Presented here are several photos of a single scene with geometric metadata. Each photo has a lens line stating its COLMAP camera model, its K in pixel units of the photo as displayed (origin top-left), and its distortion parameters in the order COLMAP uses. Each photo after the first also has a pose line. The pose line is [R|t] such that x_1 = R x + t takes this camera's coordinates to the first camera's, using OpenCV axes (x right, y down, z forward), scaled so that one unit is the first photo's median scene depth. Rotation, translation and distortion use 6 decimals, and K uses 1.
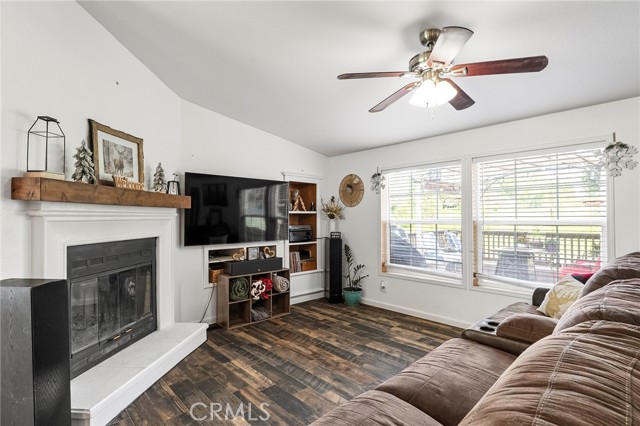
lens RADIAL K [[325.0, 0, 322.7], [0, 325.0, 213.9], [0, 0, 1]] dist [-0.001021, 0.002098]
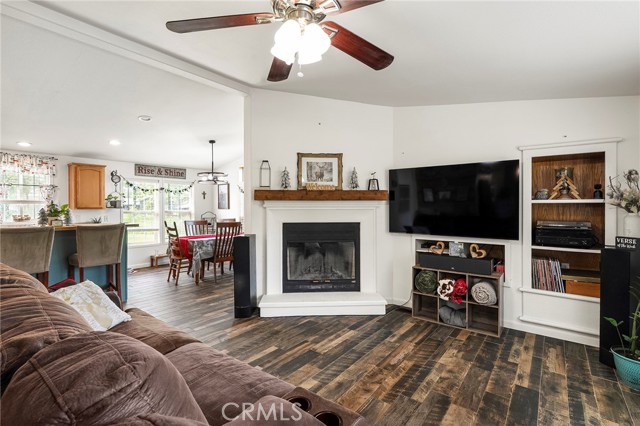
lens RADIAL K [[303.7, 0, 317.1], [0, 303.7, 207.4], [0, 0, 1]] dist [0.004728, -0.000216]
pose [[0.138087, 0.005450, -0.990405, 0.596339], [0.008265, 0.999944, 0.006654, -0.001042], [0.990386, -0.009104, 0.138034, 0.547401]]
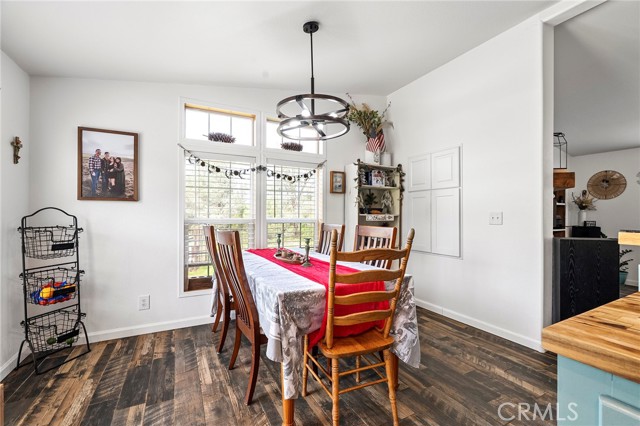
lens RADIAL K [[283.5, 0, 321.6], [0, 283.5, 212.9], [0, 0, 1]] dist [-0.007382, 0.001466]
pose [[0.964410, 0.007133, -0.264315, -0.794092], [-0.007300, 0.999973, 0.000350, 0.043291], [0.264310, 0.001592, 0.964436, -0.289356]]
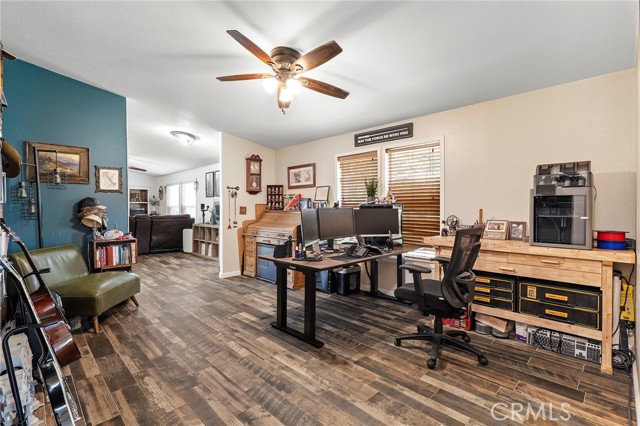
lens RADIAL K [[303.7, 0, 315.2], [0, 303.7, 208.7], [0, 0, 1]] dist [0.004728, -0.000216]
pose [[0.999958, -0.004078, 0.008253, 1.487194], [0.003944, 0.999861, 0.016208, 0.009572], [-0.008318, -0.016175, 0.999835, -1.479851]]
